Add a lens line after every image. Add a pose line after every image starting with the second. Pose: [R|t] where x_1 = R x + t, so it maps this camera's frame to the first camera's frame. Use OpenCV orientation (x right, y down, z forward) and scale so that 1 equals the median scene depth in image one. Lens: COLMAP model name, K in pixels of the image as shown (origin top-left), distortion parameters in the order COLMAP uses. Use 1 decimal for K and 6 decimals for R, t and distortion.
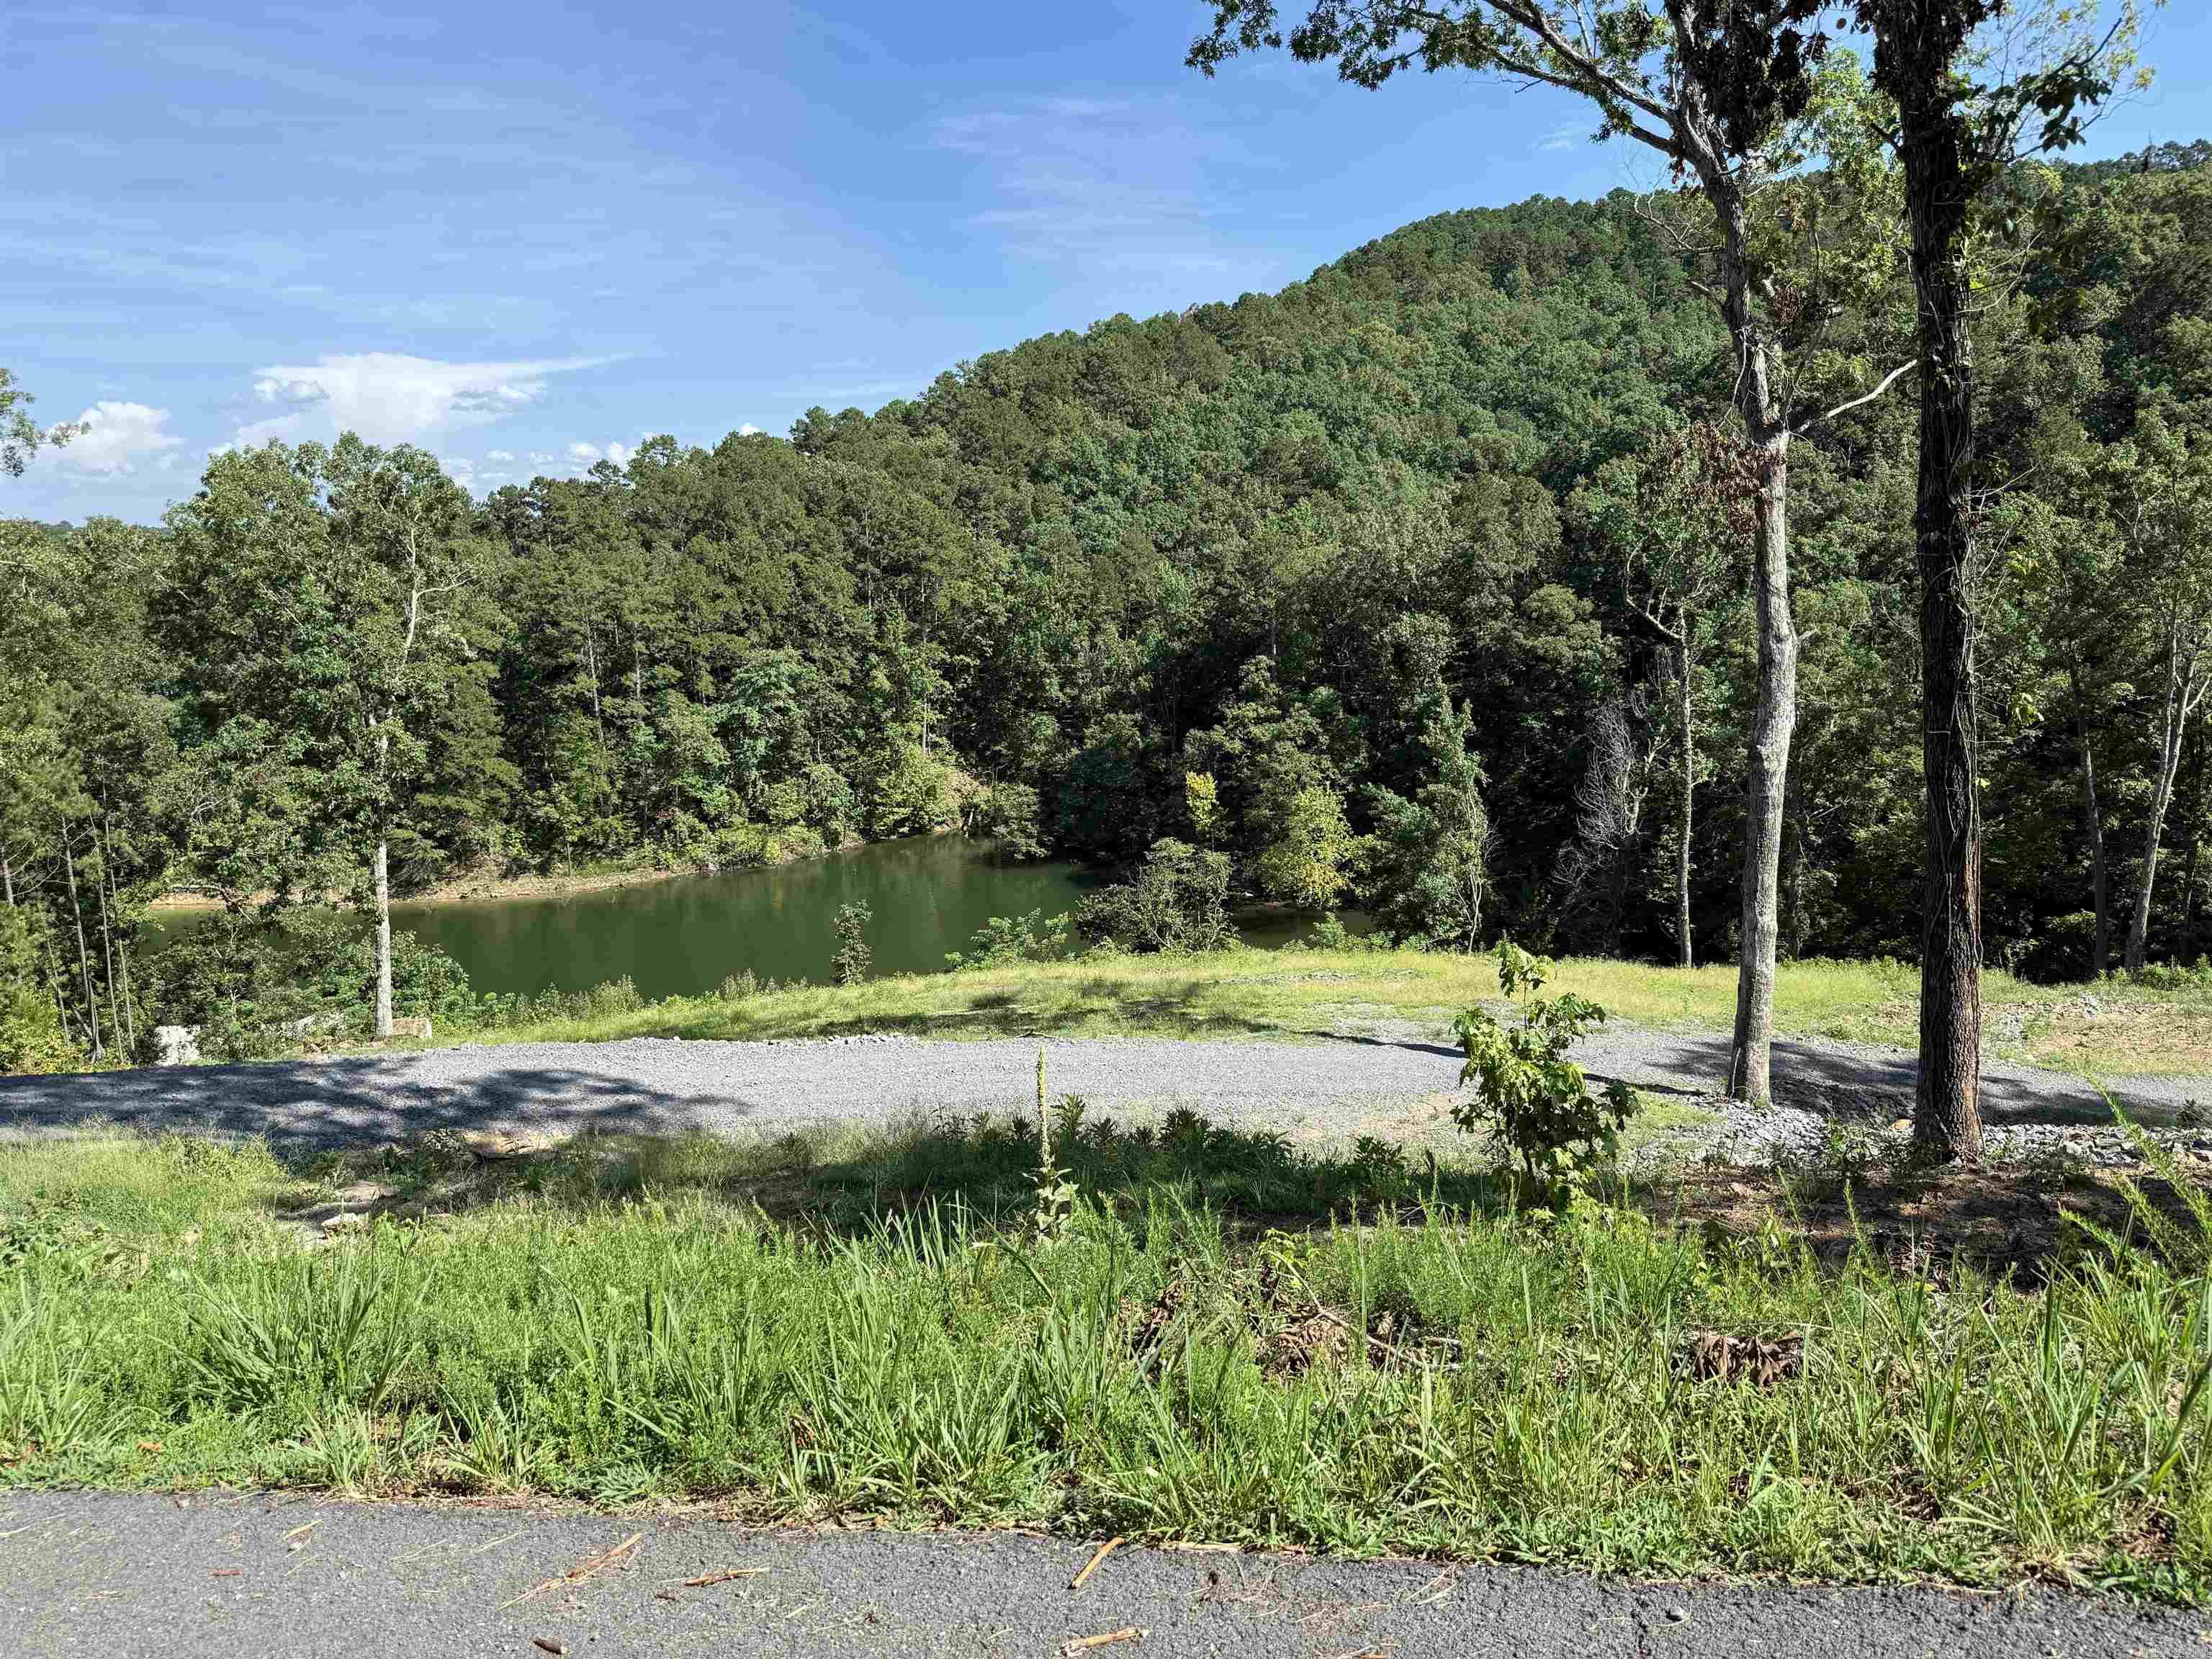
lens RADIAL K [[1562.9, 0, 1107.6], [0, 1562.9, 818.8], [0, 0, 1]] dist [0.100941, -0.003228]
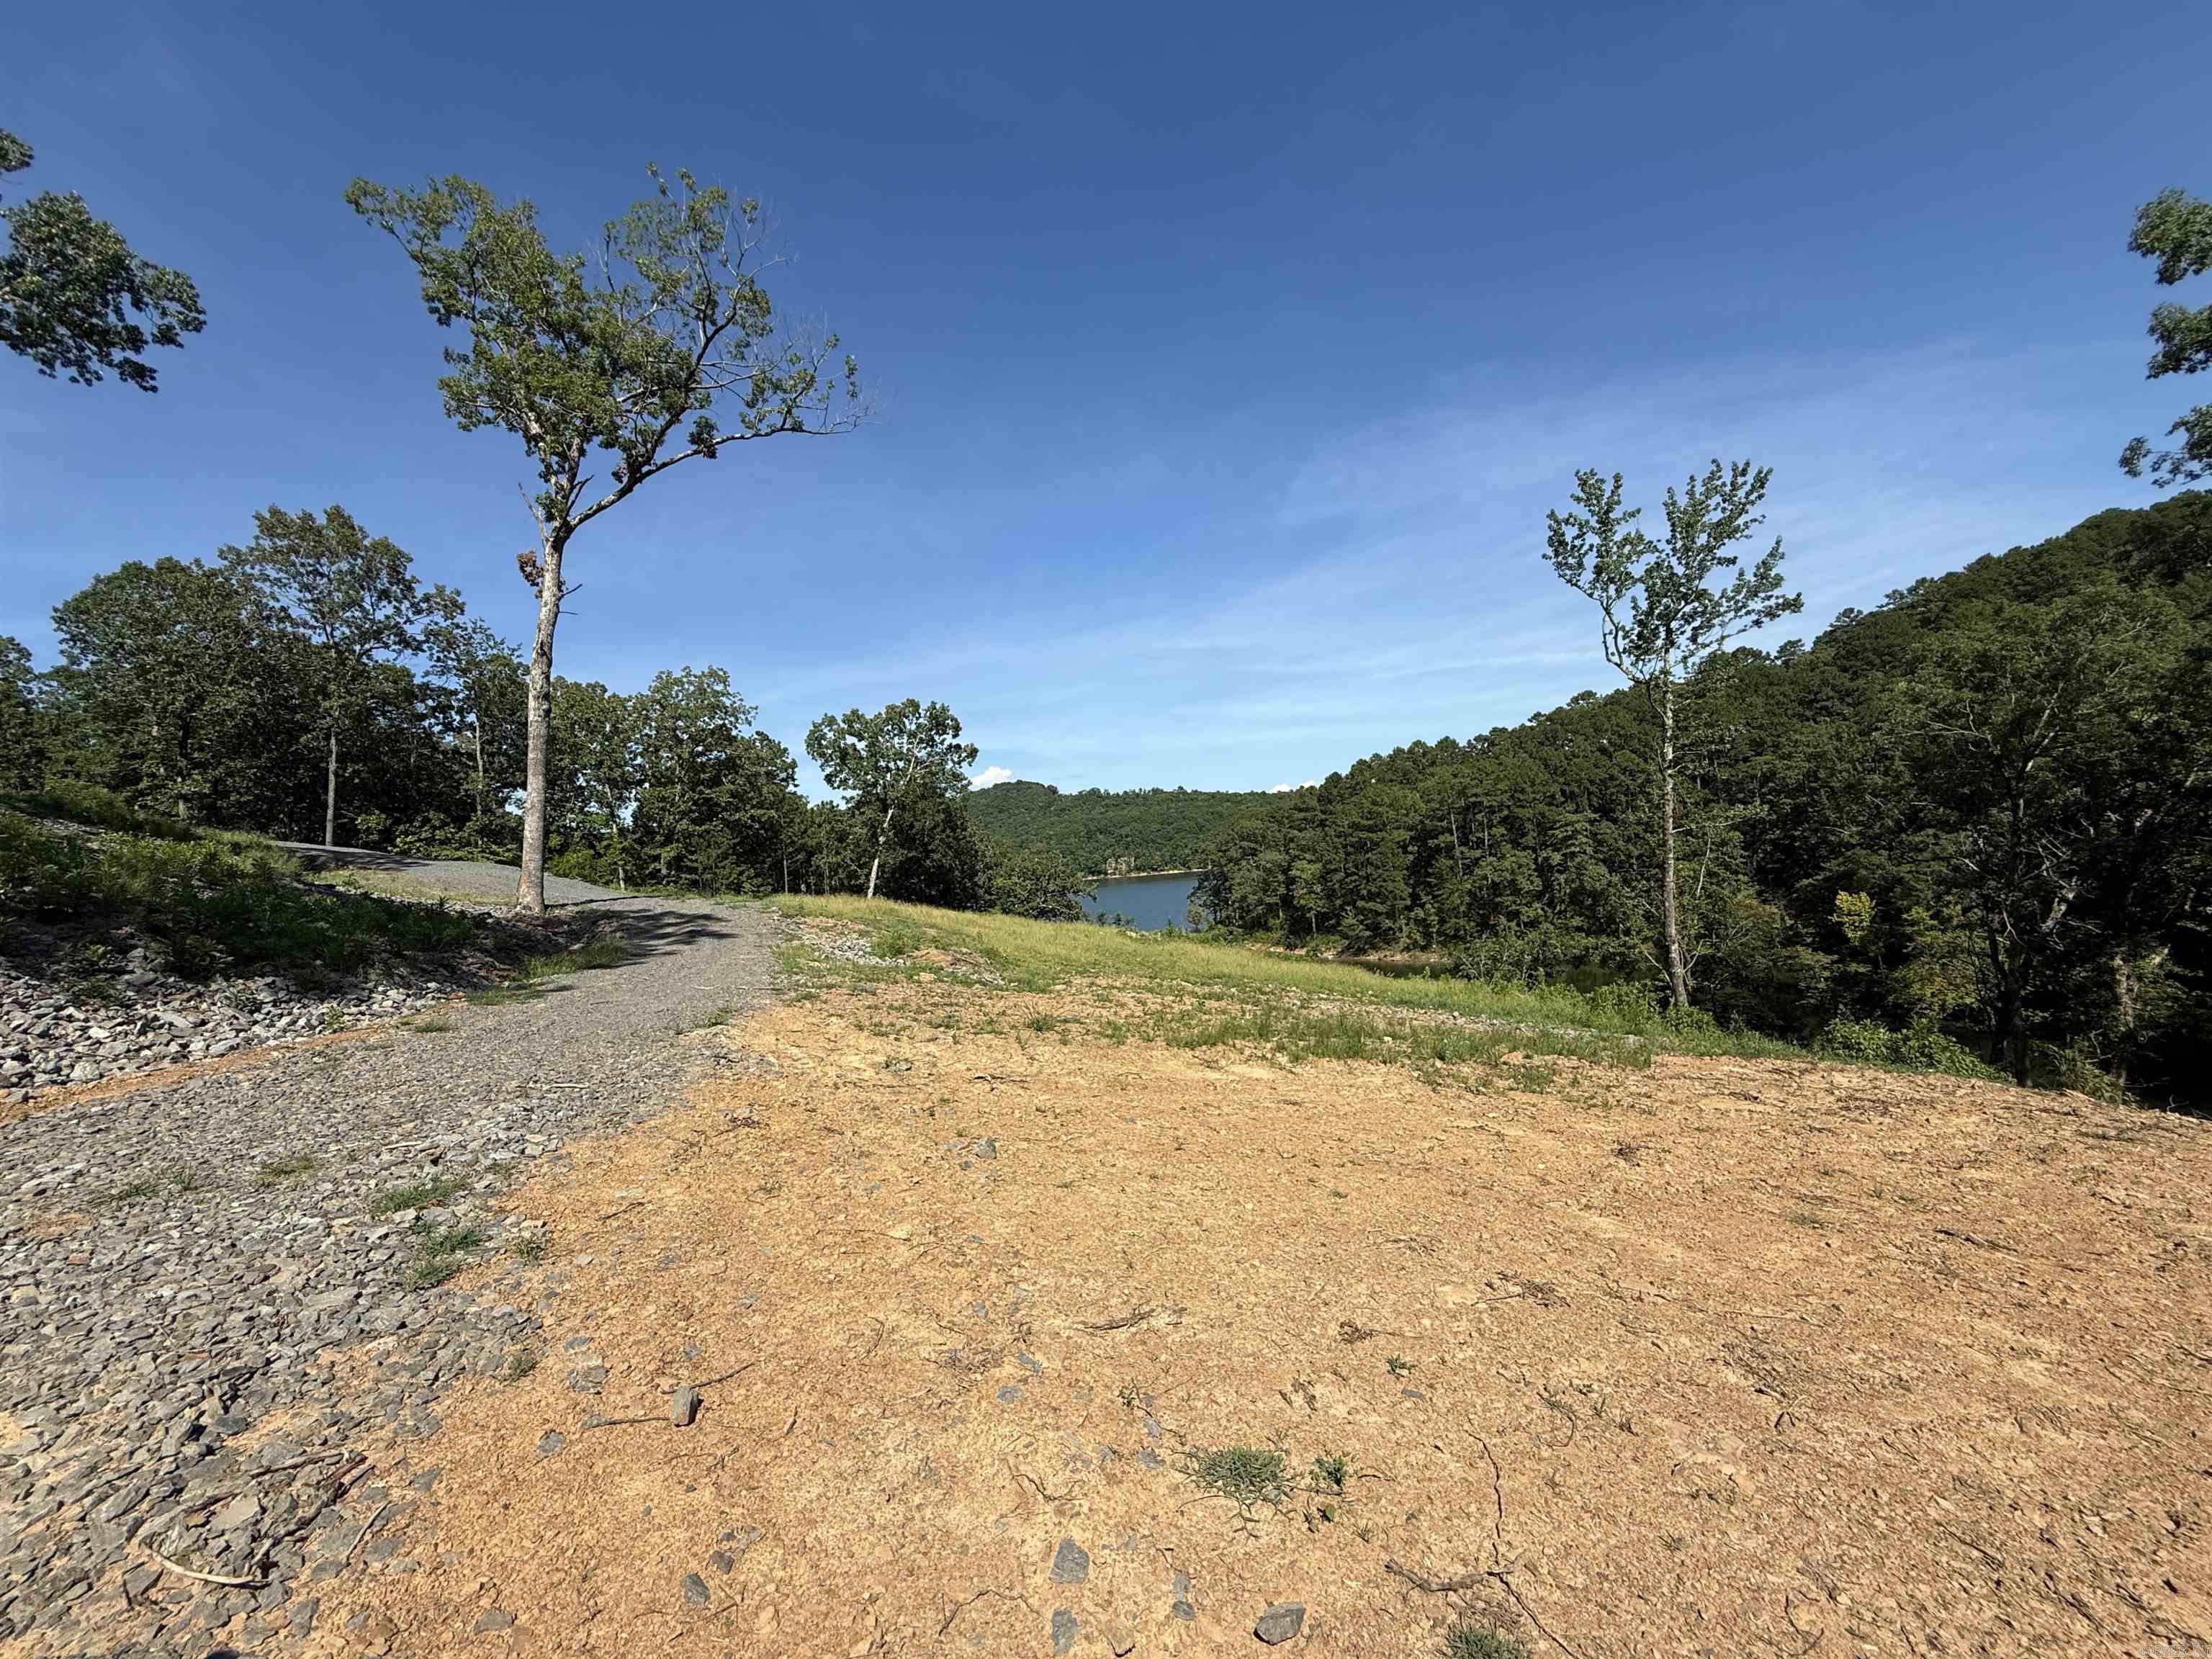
lens RADIAL K [[878.3, 0, 1118.1], [0, 878.3, 840.0], [0, 0, 1]] dist [-0.001260, 0.000570]
pose [[0.513444, -0.033891, -0.857453, 0.280404], [-0.074349, 0.993705, -0.083797, 0.019273], [0.854896, 0.106776, 0.507693, 0.215502]]
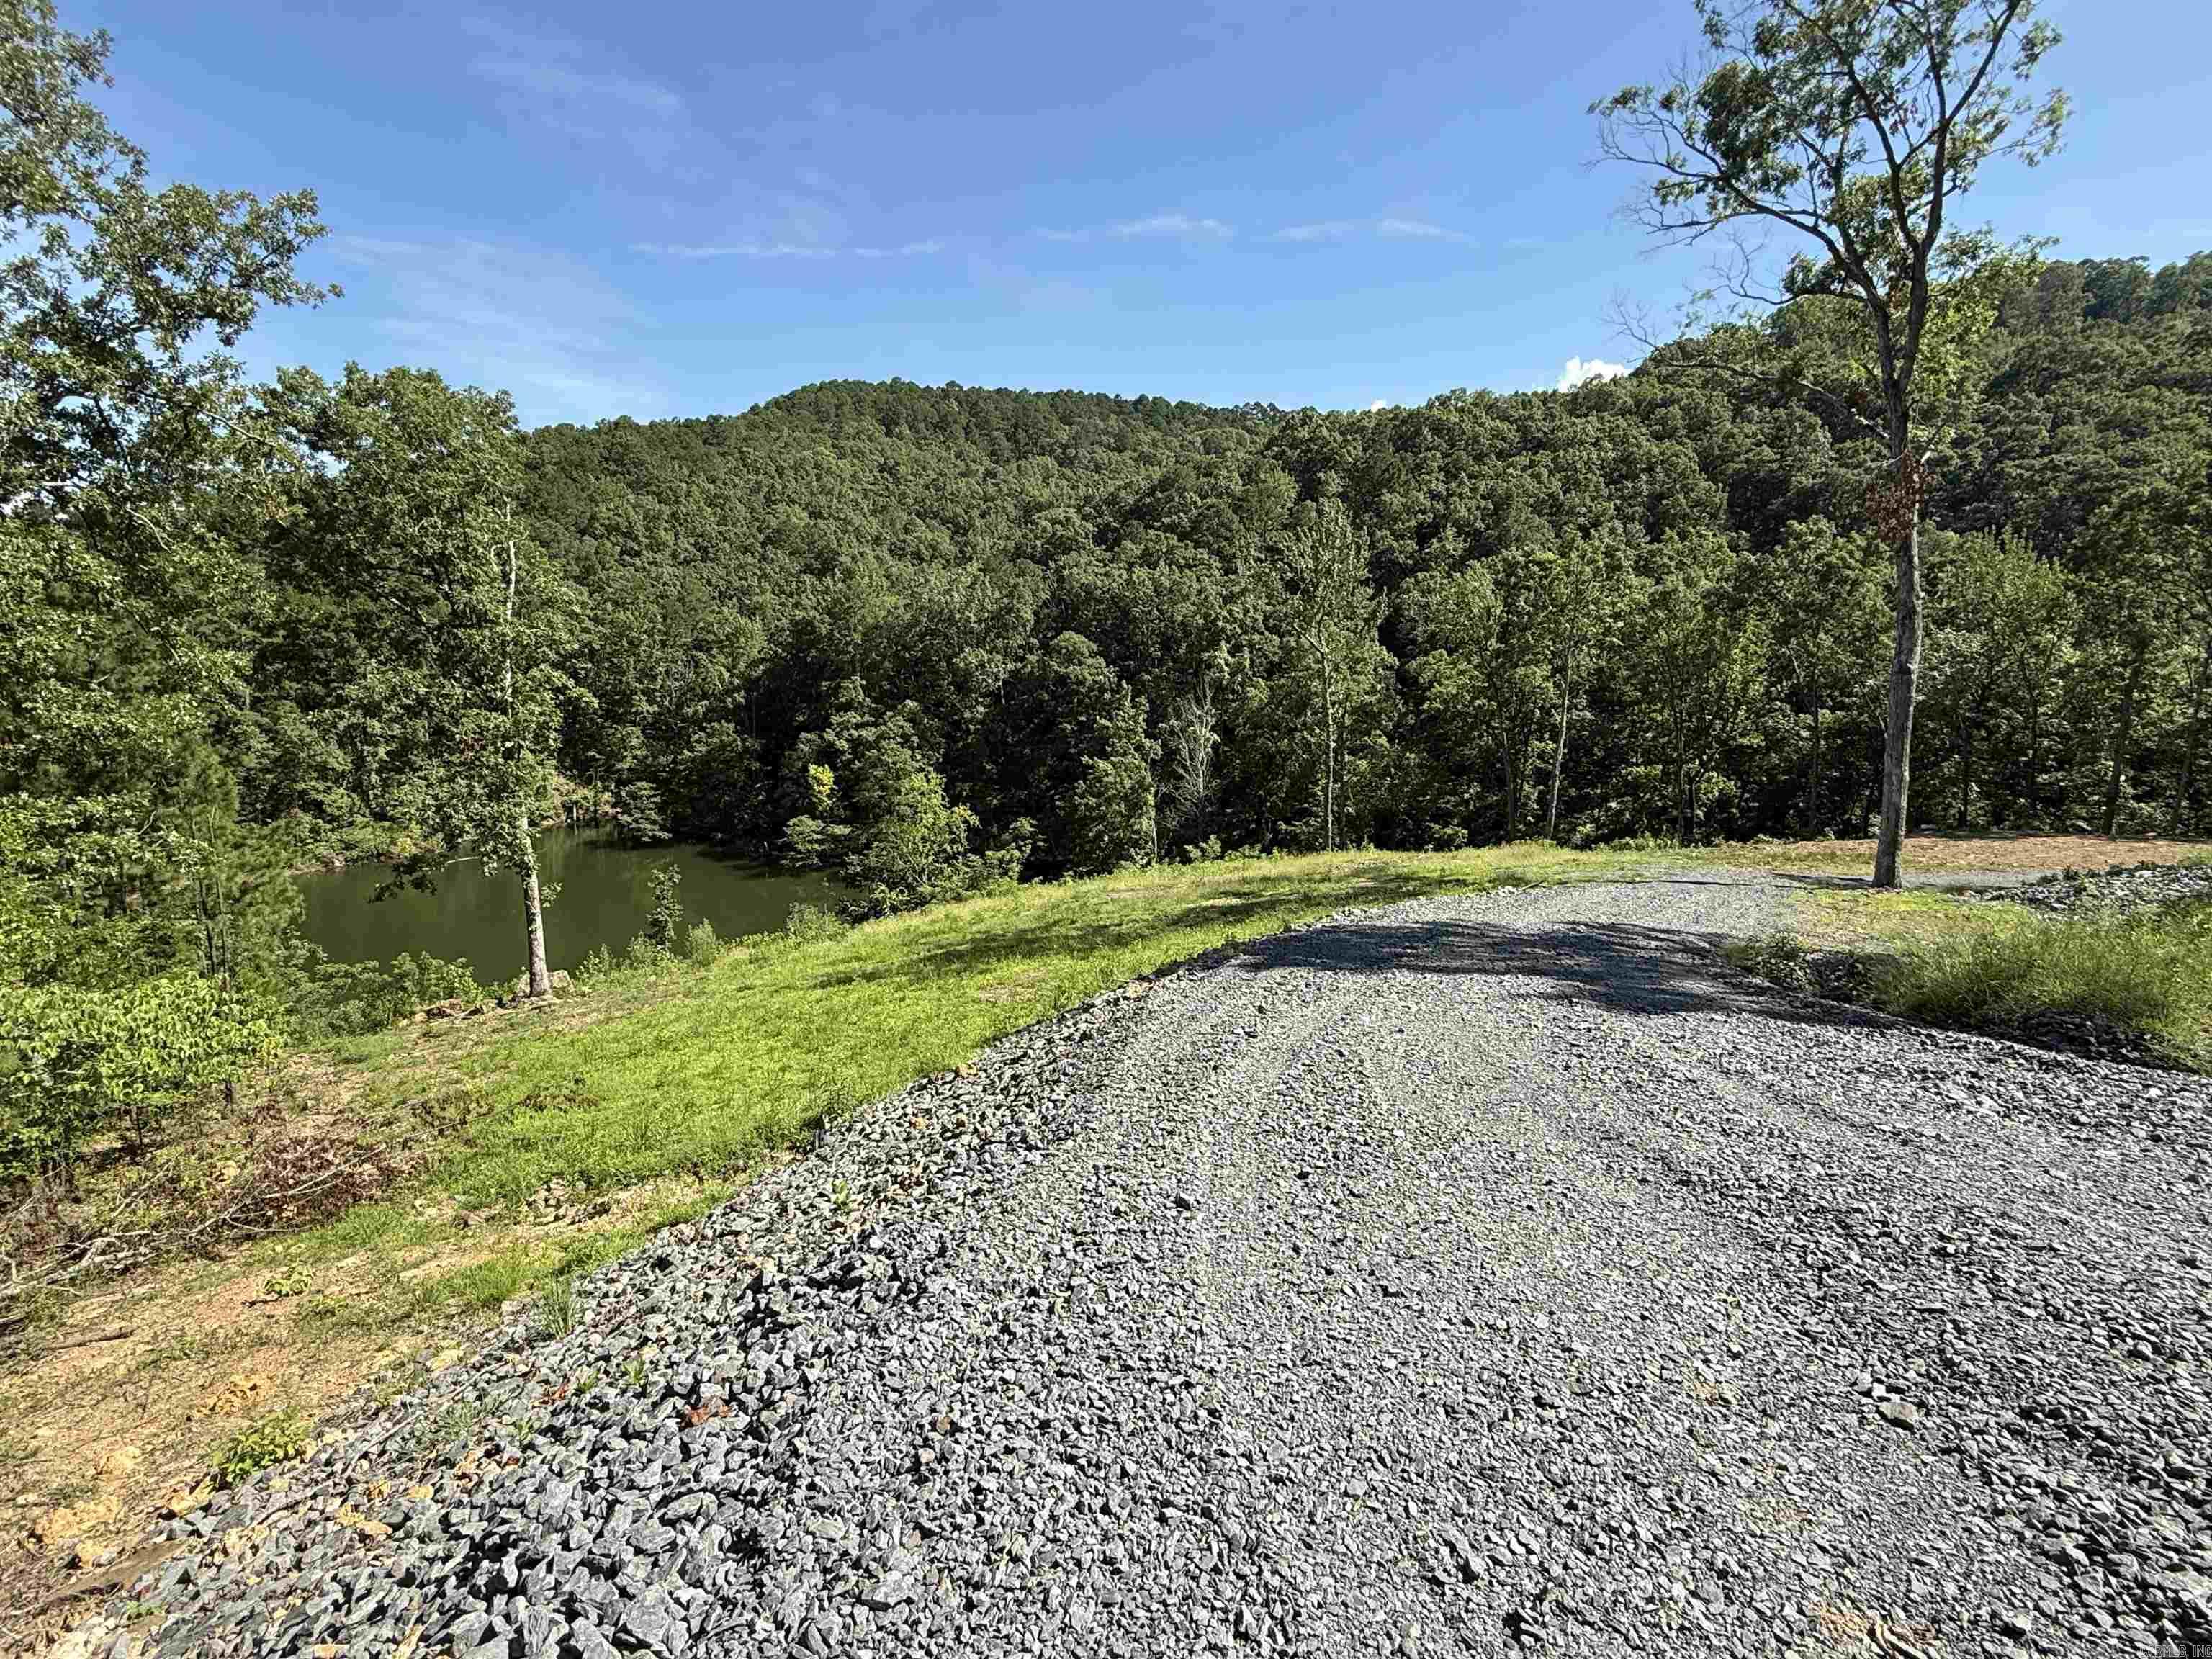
lens RADIAL K [[1115.2, 0, 1109.4], [0, 1115.2, 833.2], [0, 0, 1]] dist [-0.000267, 0.000519]
pose [[0.872013, -0.044779, 0.487430, -0.160746], [0.039869, 0.998996, 0.020450, 0.015207], [-0.487856, 0.001601, 0.872922, 0.065277]]
